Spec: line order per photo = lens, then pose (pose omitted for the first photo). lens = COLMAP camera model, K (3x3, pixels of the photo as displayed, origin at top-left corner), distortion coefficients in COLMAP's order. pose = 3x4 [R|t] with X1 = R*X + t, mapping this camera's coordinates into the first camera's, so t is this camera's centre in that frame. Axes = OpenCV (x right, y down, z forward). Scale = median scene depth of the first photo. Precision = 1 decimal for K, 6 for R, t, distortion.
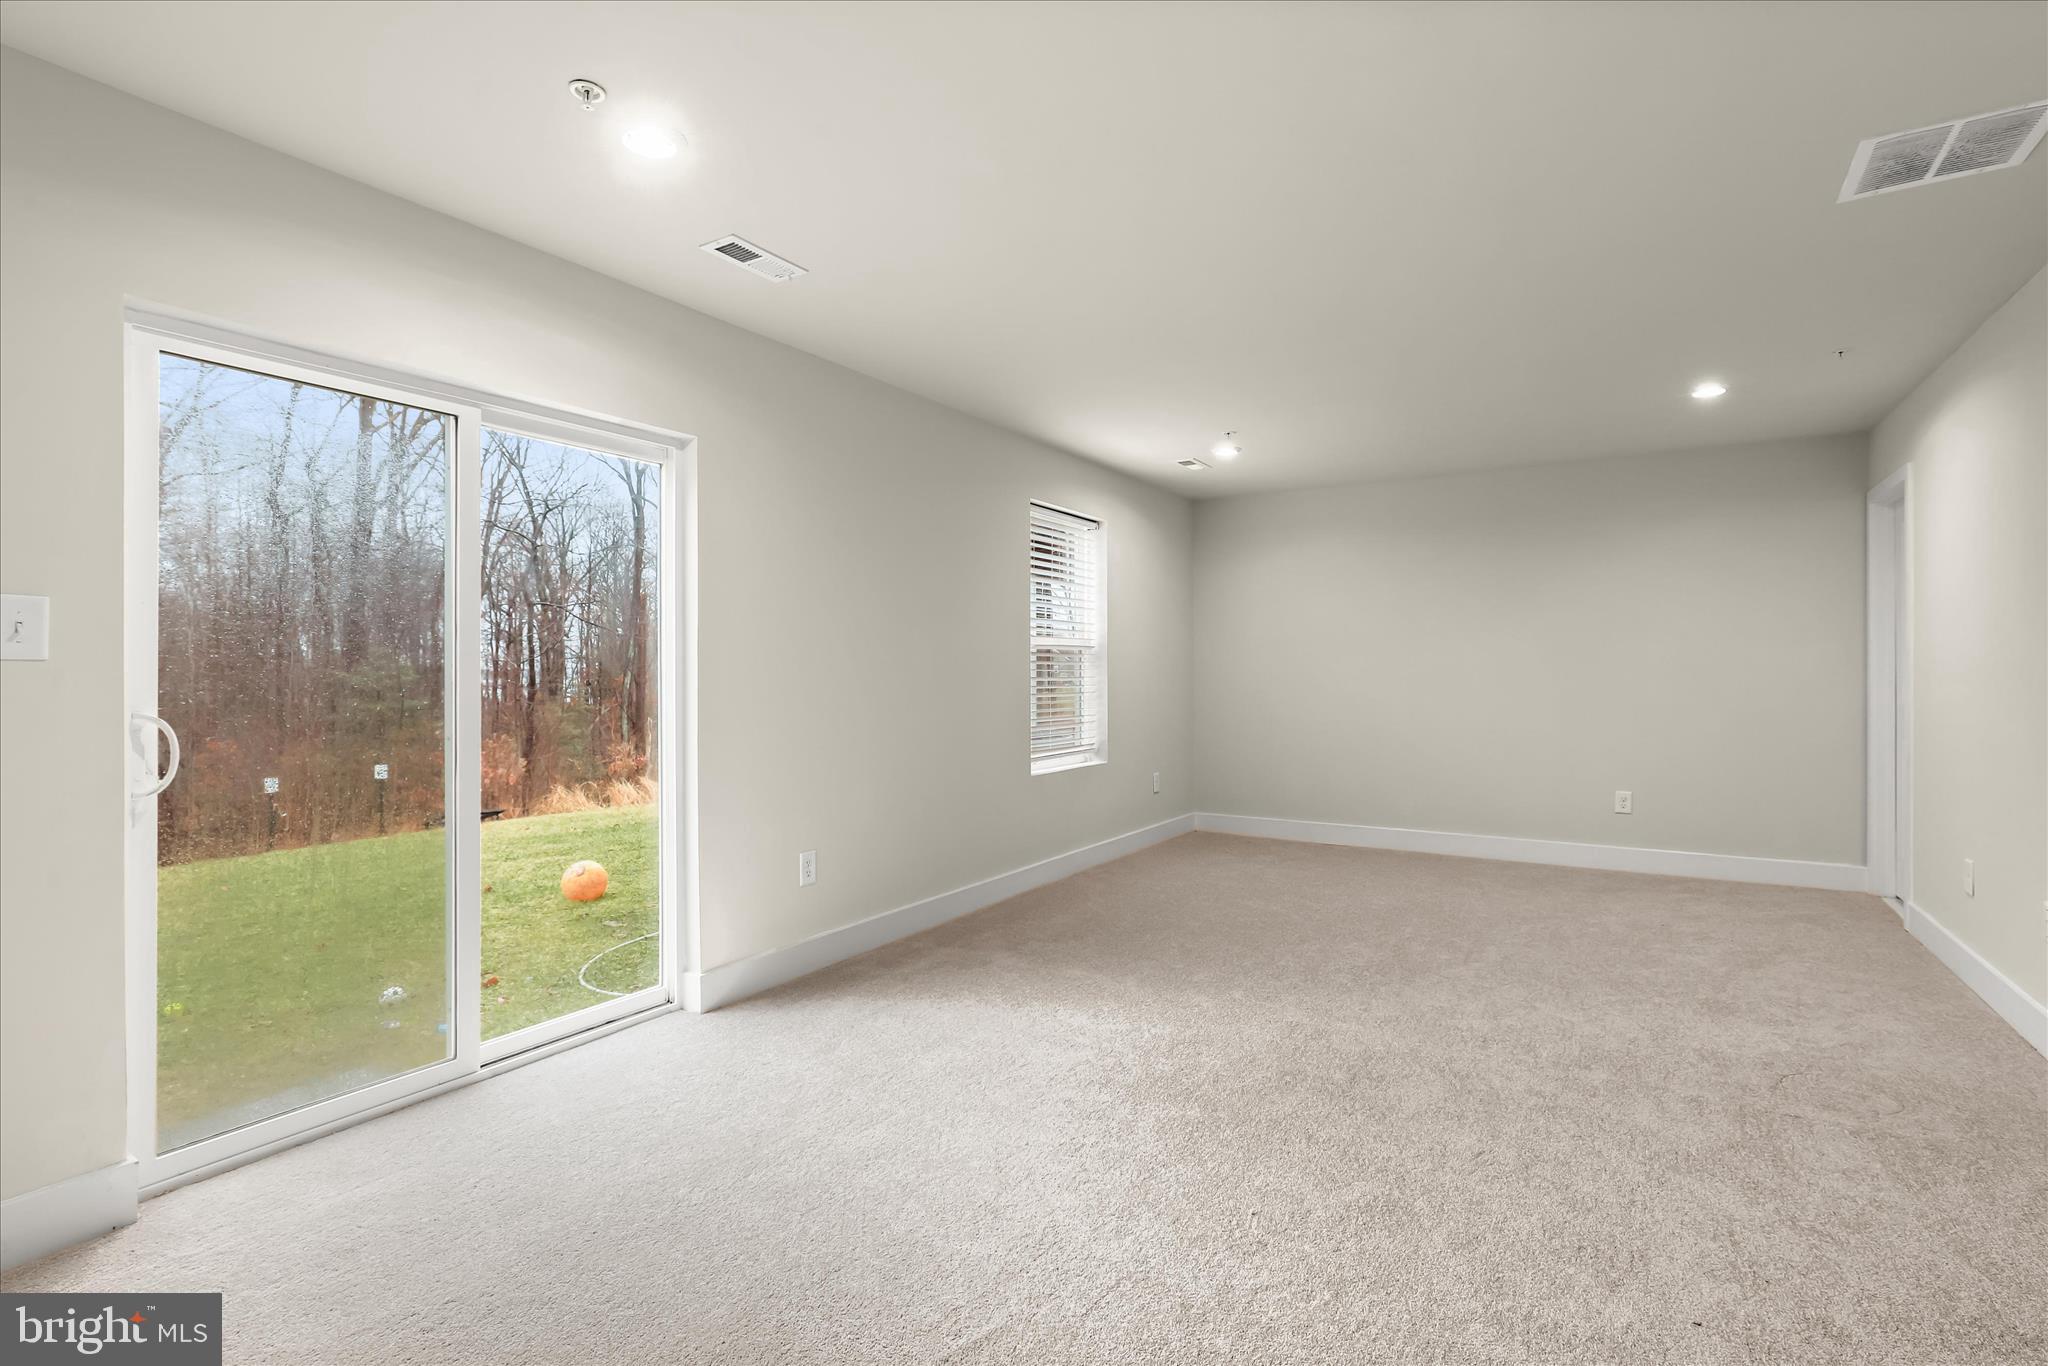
lens RADIAL K [[958.9, 0, 1019.8], [0, 958.9, 669.5], [0, 0, 1]] dist [-0.020613, 0.007885]
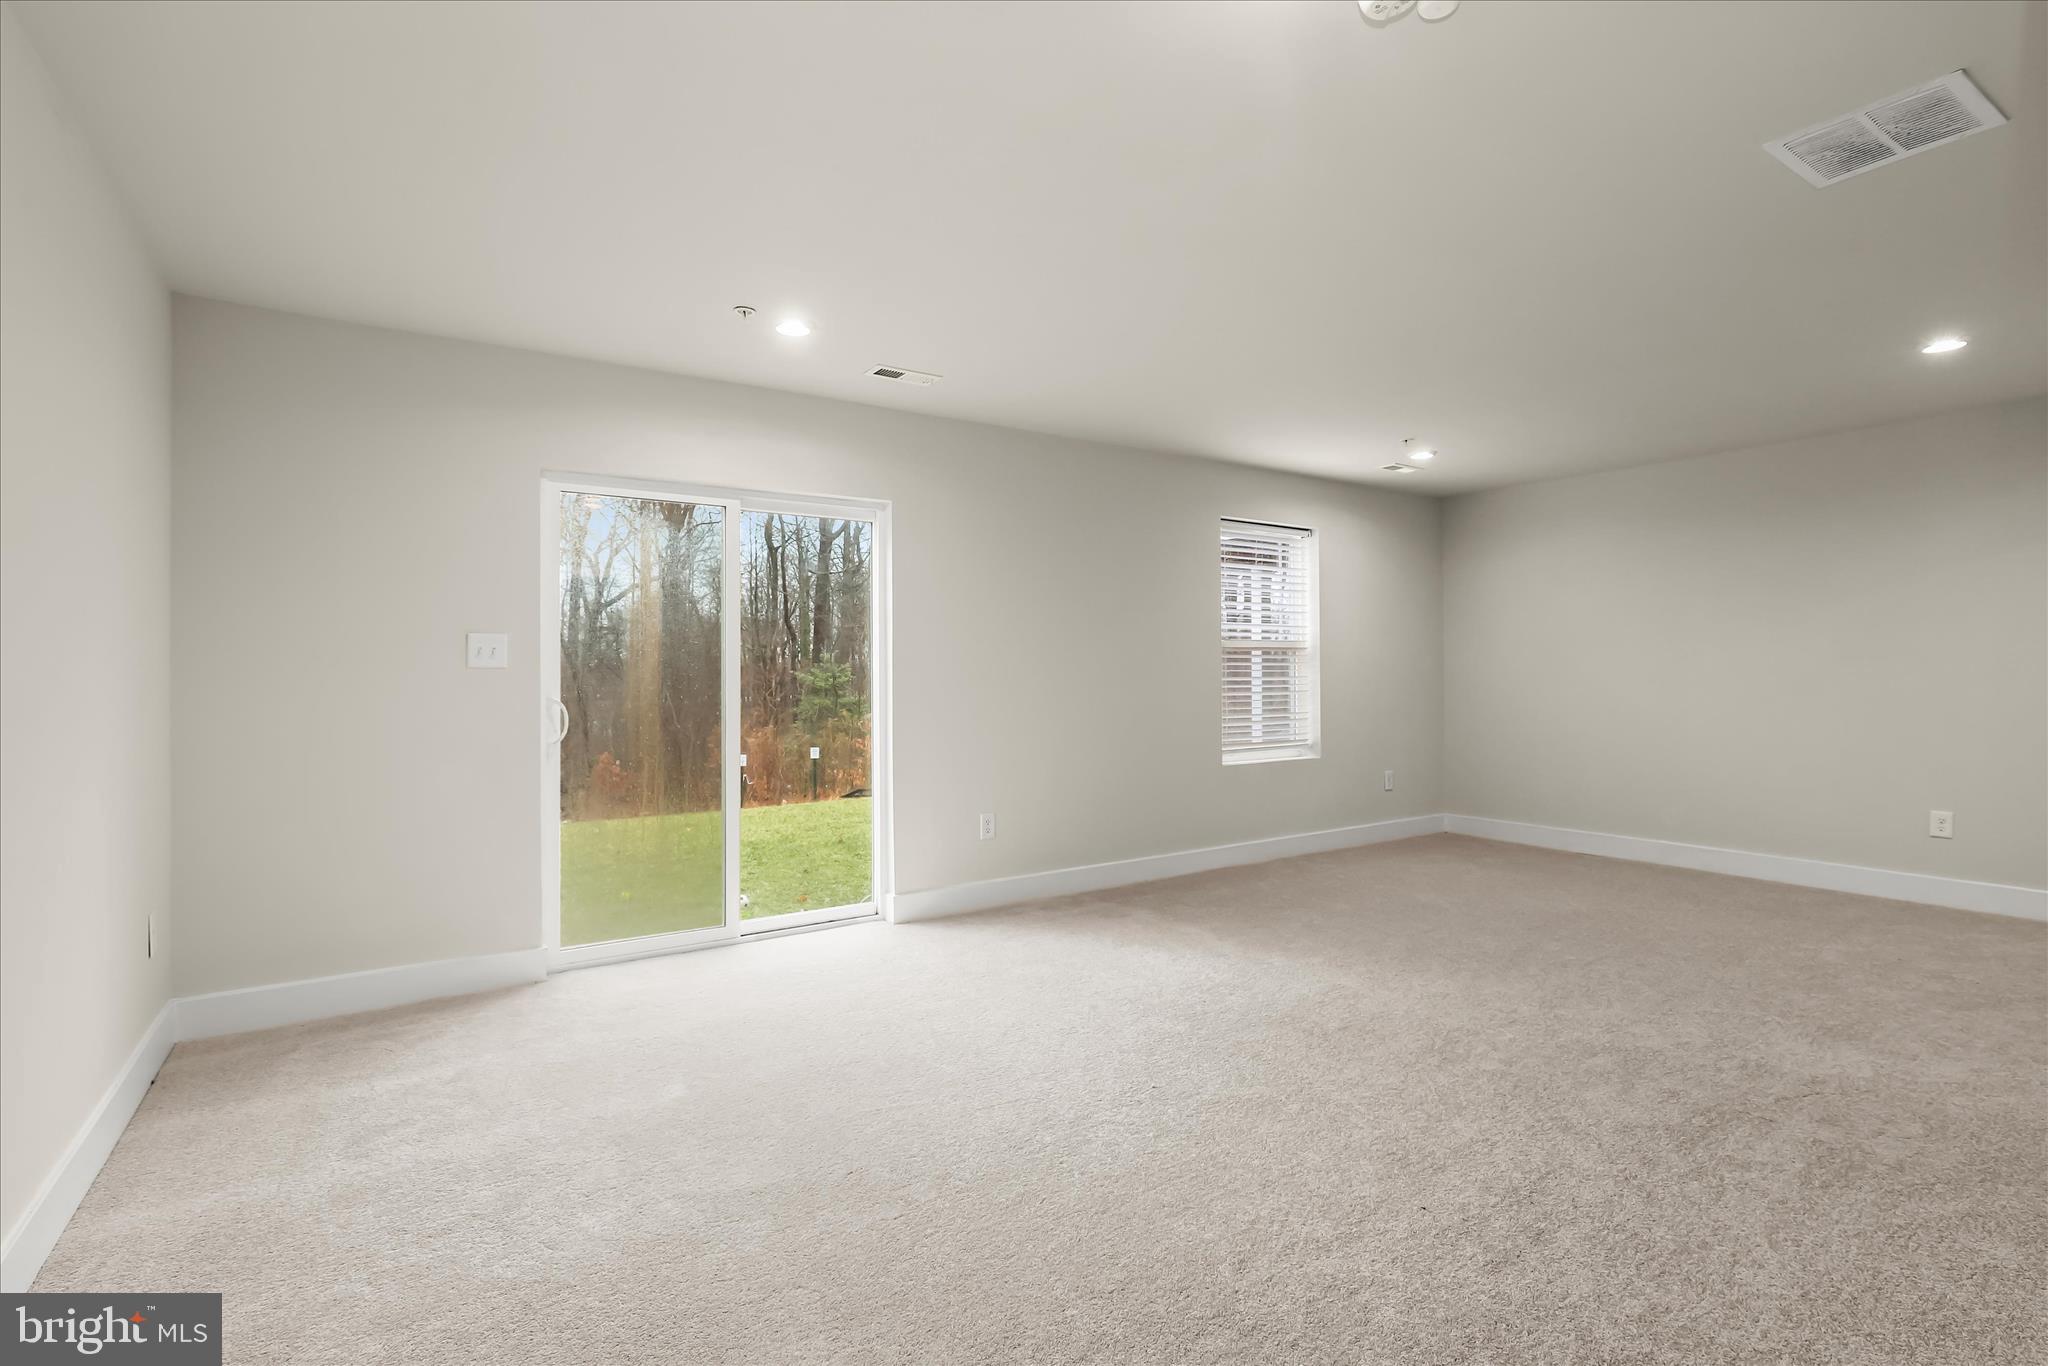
lens RADIAL K [[958.9, 0, 1019.8], [0, 958.9, 669.5], [0, 0, 1]] dist [-0.020613, 0.007885]
pose [[0.911170, -0.004350, -0.412007, 0.390070], [0.004244, 0.999990, -0.001173, -0.000843], [0.412008, -0.000680, 0.911180, -0.169587]]
